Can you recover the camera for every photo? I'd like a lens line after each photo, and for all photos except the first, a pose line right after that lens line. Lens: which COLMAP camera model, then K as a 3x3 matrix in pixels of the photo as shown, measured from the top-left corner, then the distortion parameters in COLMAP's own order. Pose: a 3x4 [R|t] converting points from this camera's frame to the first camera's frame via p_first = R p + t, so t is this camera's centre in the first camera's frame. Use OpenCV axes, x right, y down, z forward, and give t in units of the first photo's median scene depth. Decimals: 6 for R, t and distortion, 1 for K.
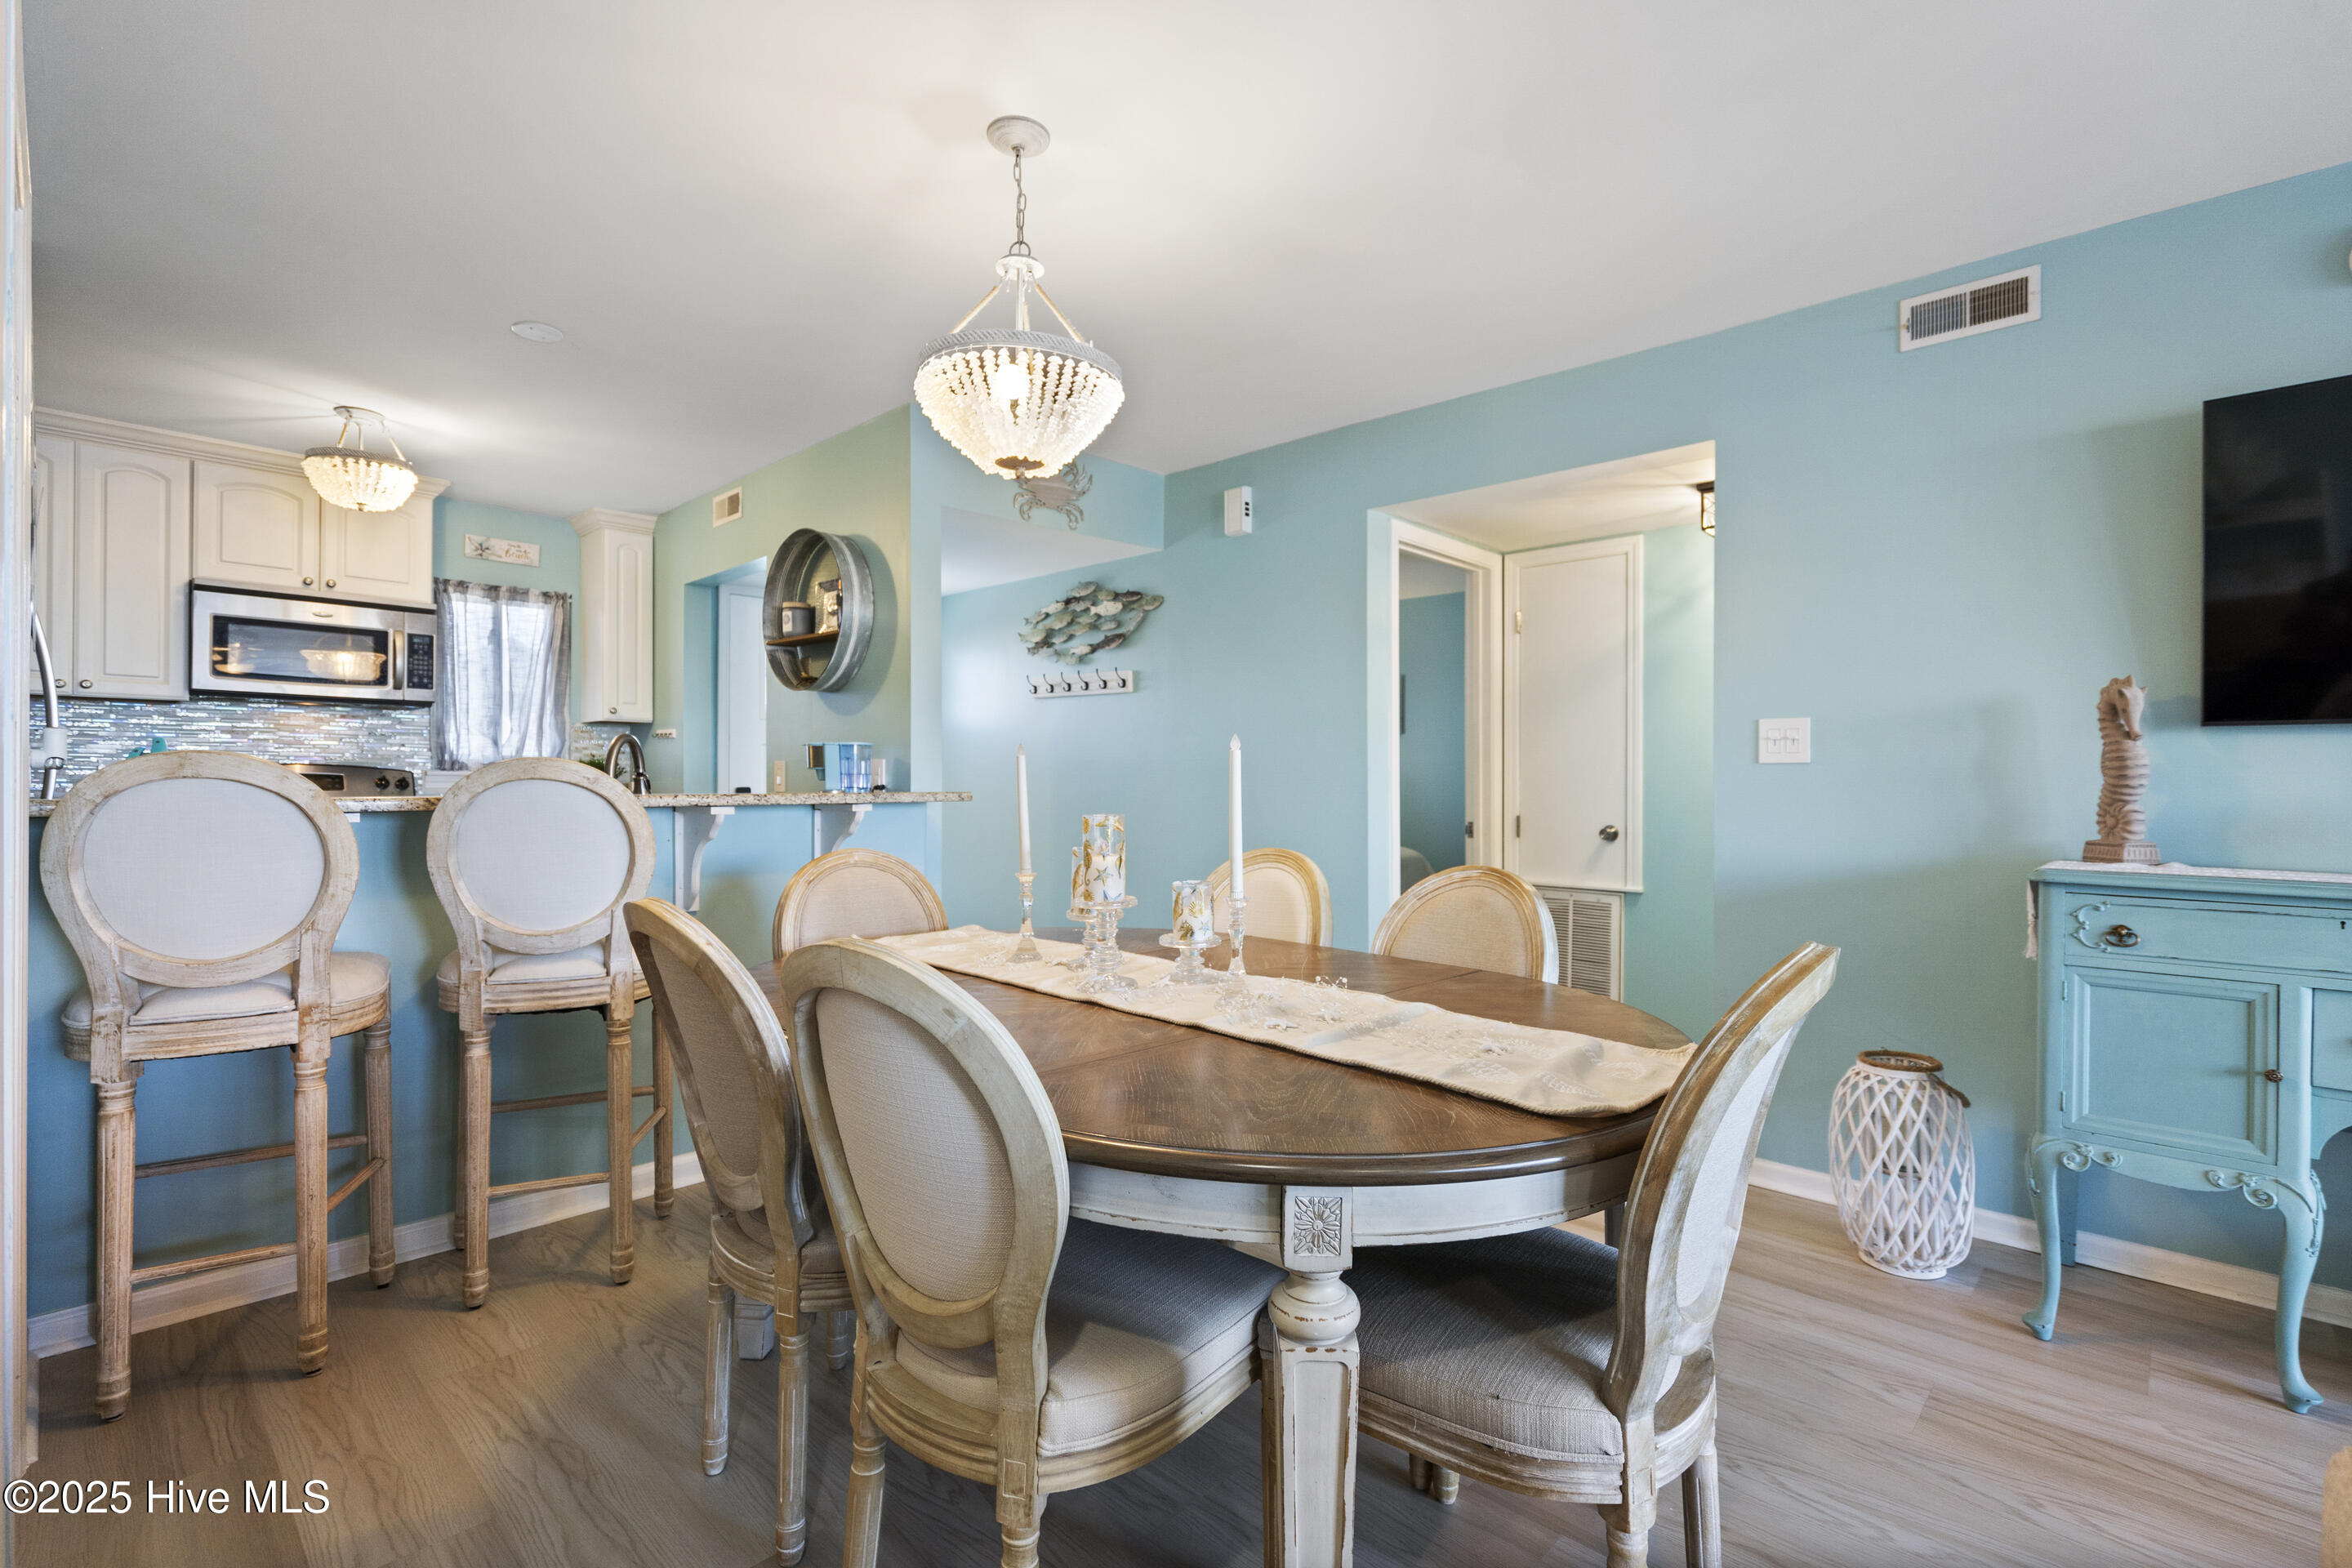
lens RADIAL K [[1076.7, 0, 1187.8], [0, 1076.7, 782.7], [0, 0, 1]] dist [-0.002497, -0.000011]
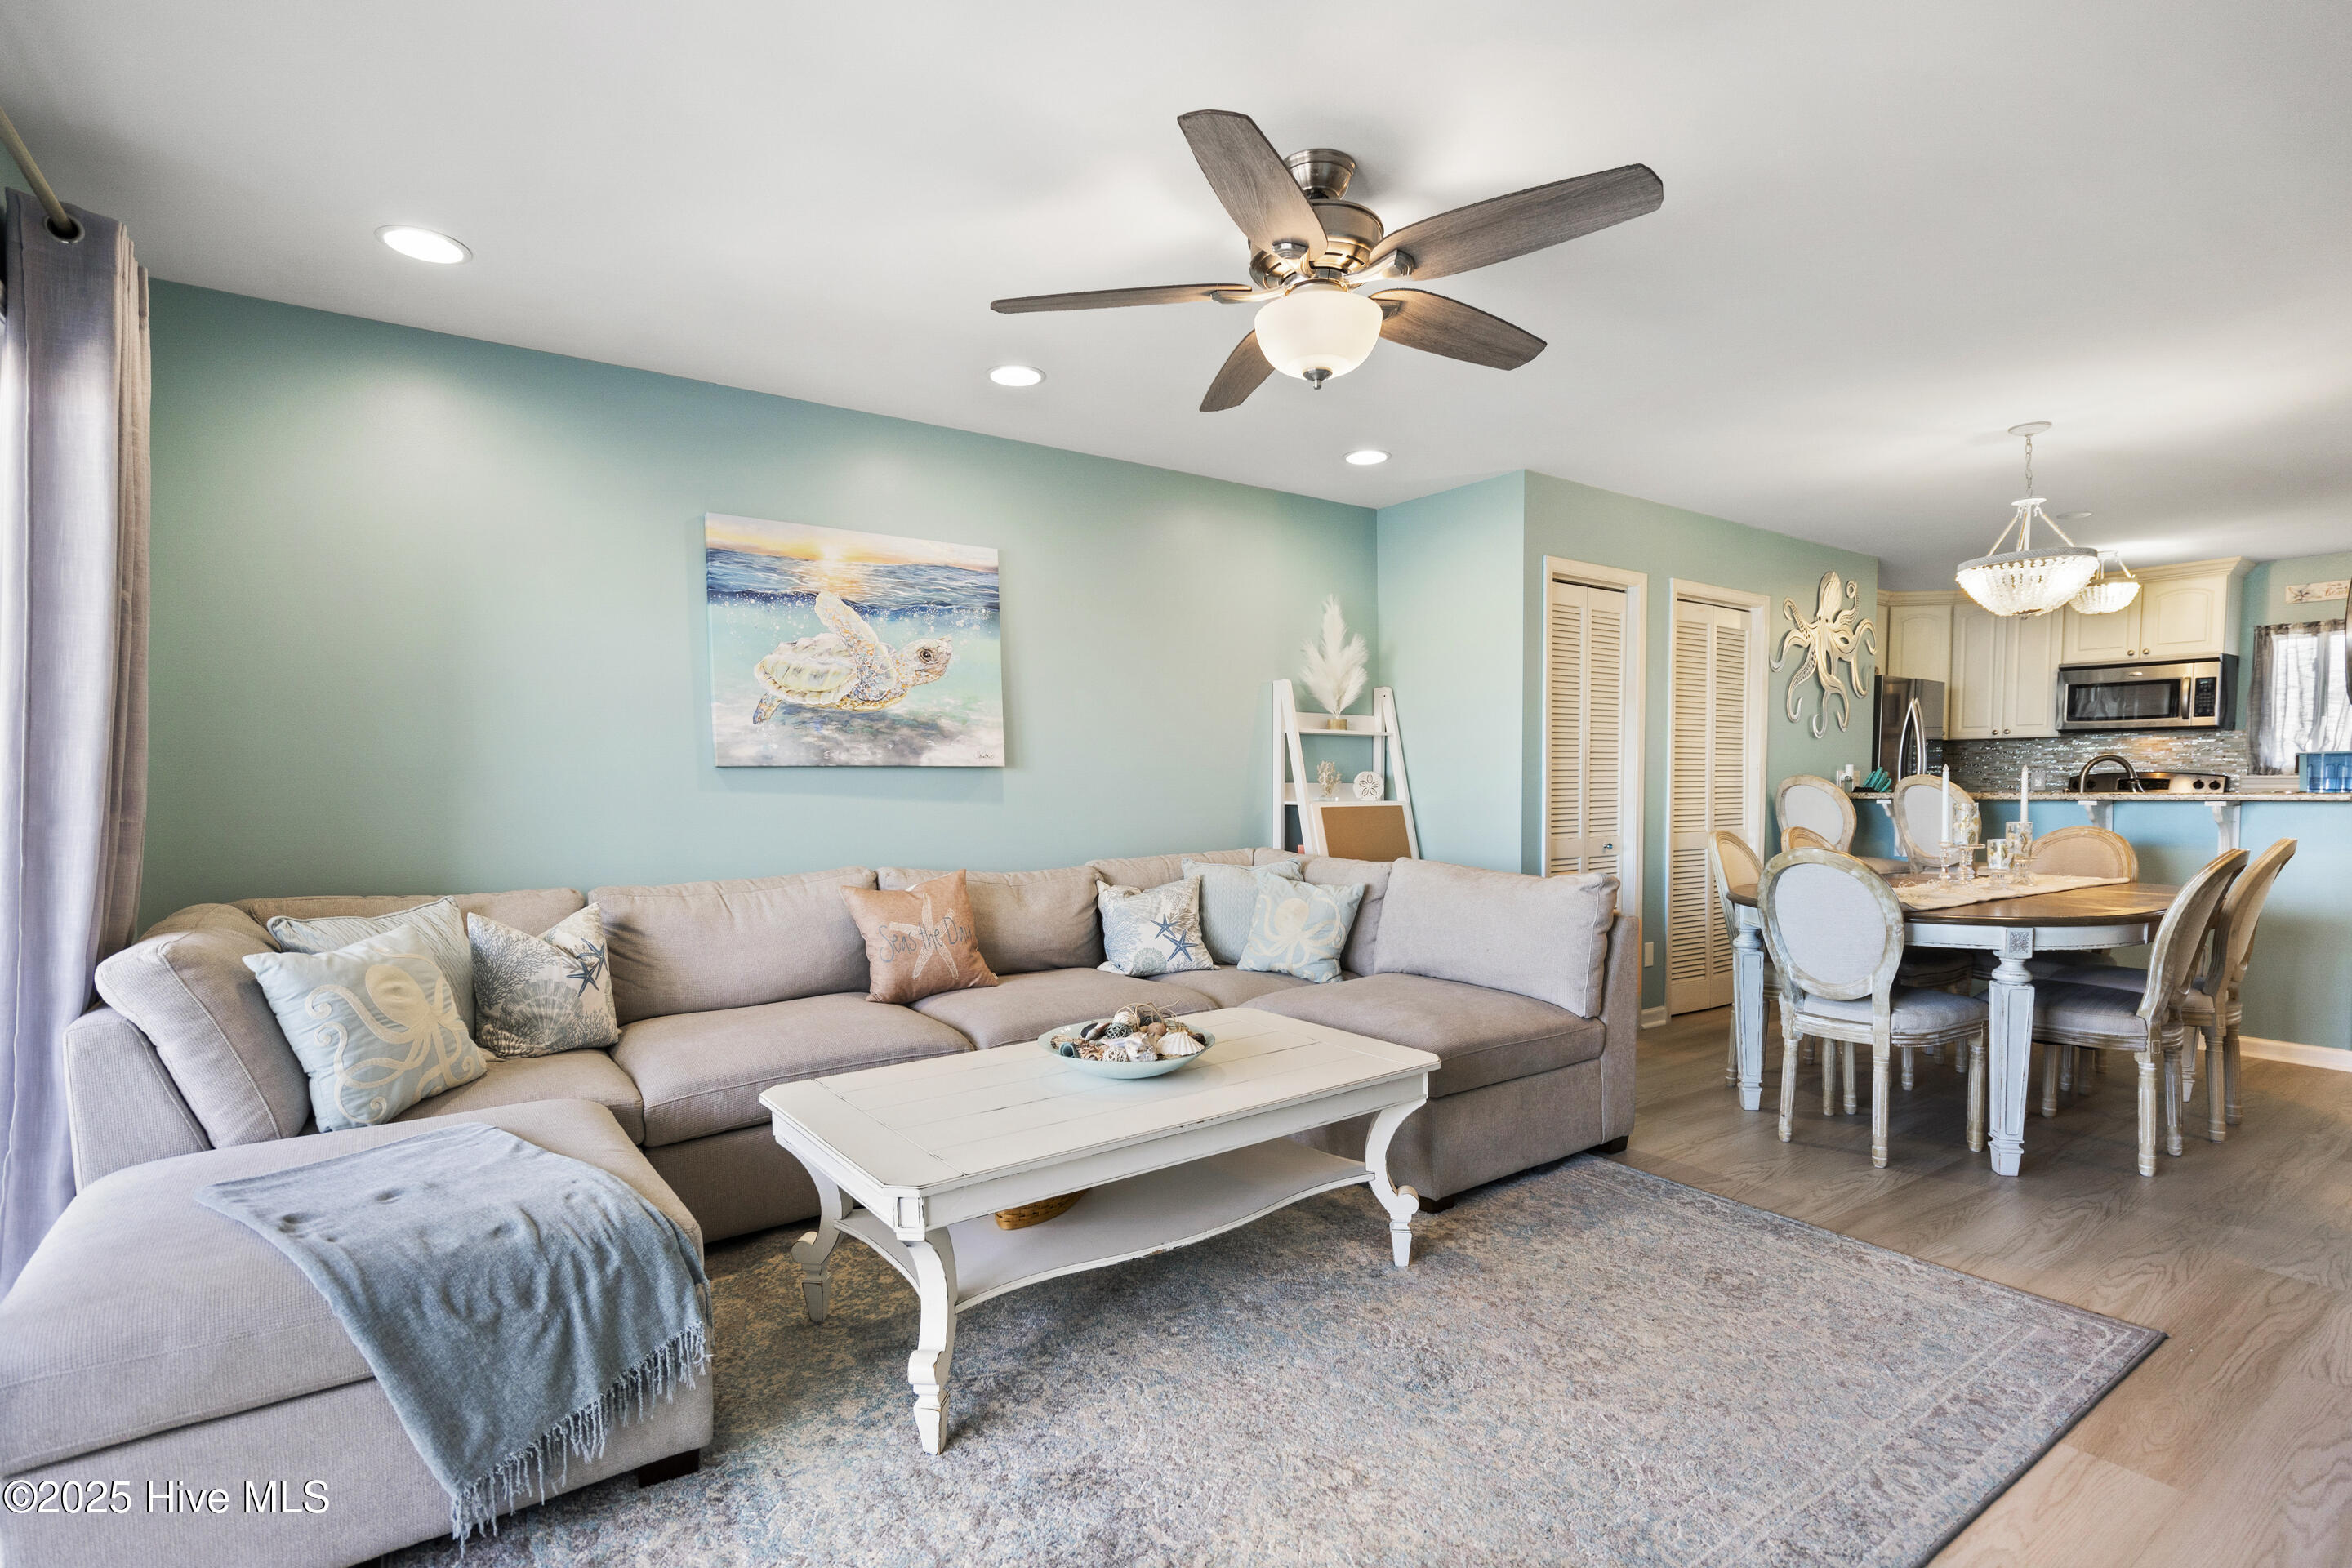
lens RADIAL K [[1099.3, 0, 1175.5], [0, 1099.3, 847.0], [0, 0, 1]] dist [-0.000555, -0.000244]
pose [[-0.202857, 0.053728, -0.977733, 1.755537], [0.004081, 0.998531, 0.054024, -0.002238], [0.979200, 0.006969, -0.202778, -0.021696]]
